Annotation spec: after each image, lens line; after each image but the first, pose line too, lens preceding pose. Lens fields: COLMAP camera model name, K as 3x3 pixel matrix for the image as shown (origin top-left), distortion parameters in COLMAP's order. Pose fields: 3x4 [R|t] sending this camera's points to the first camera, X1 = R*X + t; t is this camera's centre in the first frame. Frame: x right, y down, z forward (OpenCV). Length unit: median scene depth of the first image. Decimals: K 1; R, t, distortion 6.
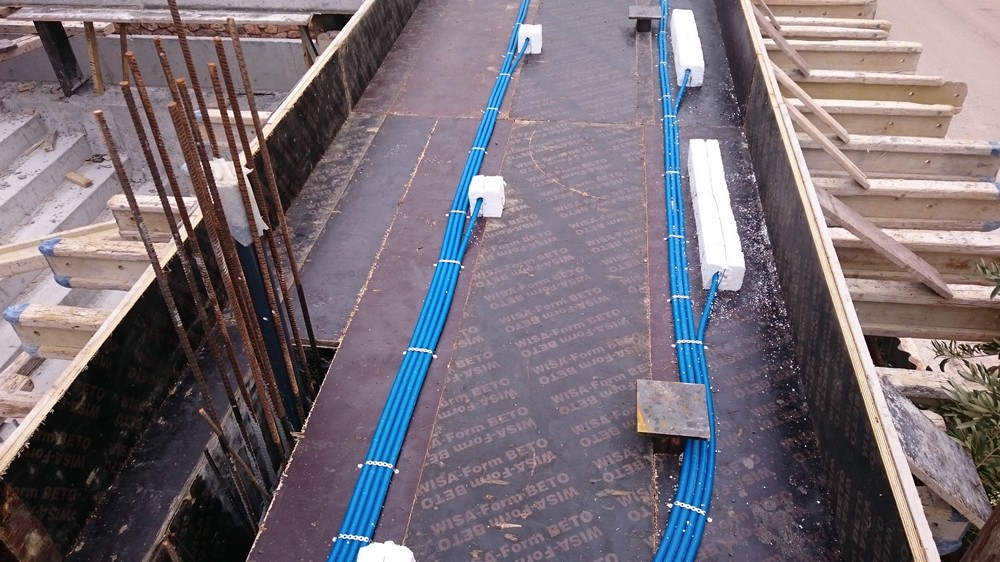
lens RADIAL K [[729.9, 0, 508.9], [0, 729.9, 280.5], [0, 0, 1]] dist [-0.002115, -0.009221]
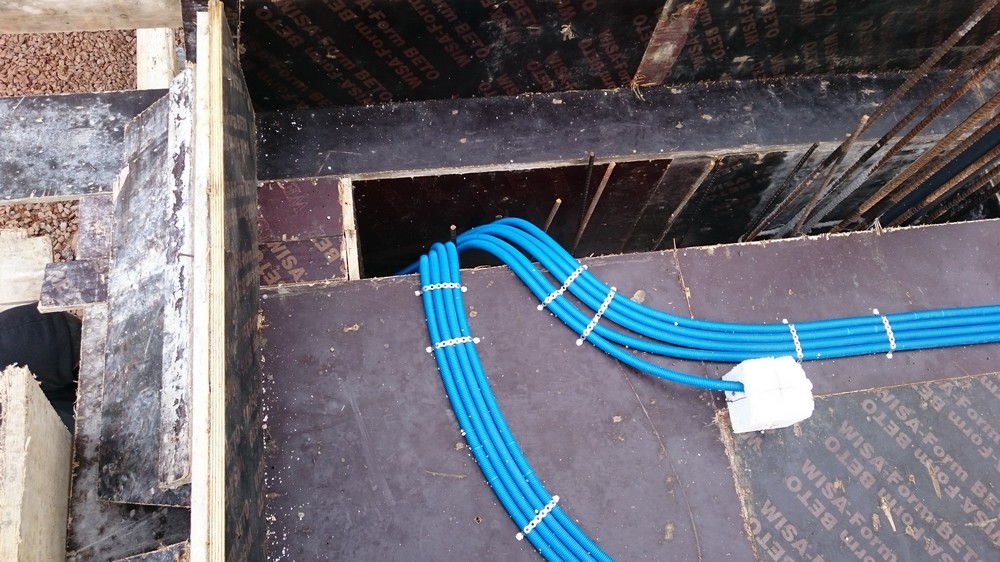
lens RADIAL K [[729.9, 0, 499.1], [0, 729.9, 284.4], [0, 0, 1]] dist [-0.002115, -0.009221]
pose [[0.274279, 0.903851, -0.328366, -0.078638], [-0.693167, 0.422498, 0.583965, 0.055196], [0.666552, 0.067443, 0.742402, 0.098861]]
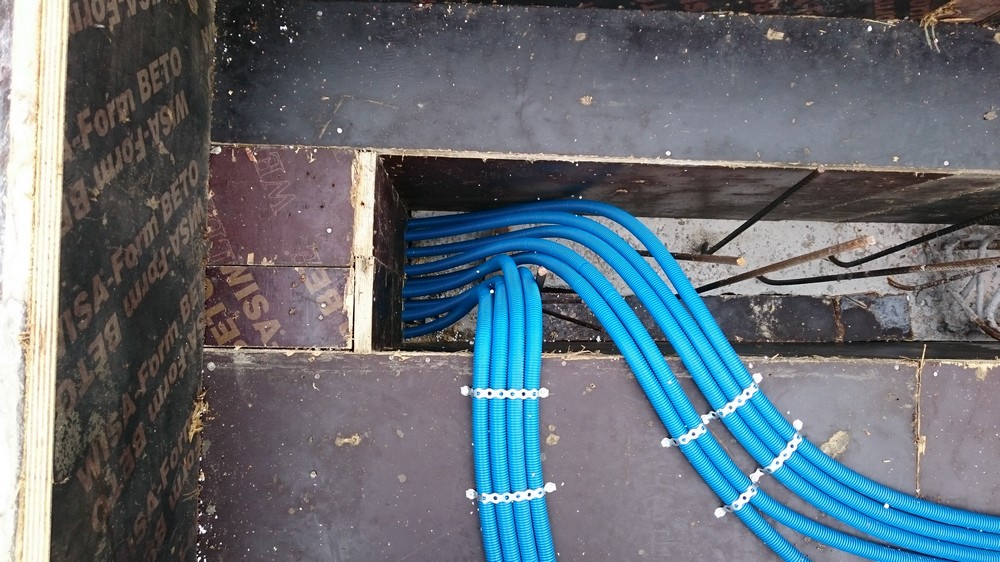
lens RADIAL K [[729.9, 0, 492.8], [0, 729.9, 280.2], [0, 0, 1]] dist [-0.002115, -0.009221]
pose [[0.108963, 0.994046, -0.000441, -0.437430], [-0.670818, 0.073859, 0.737935, 0.228479], [0.733574, -0.080111, 0.674872, 0.342348]]
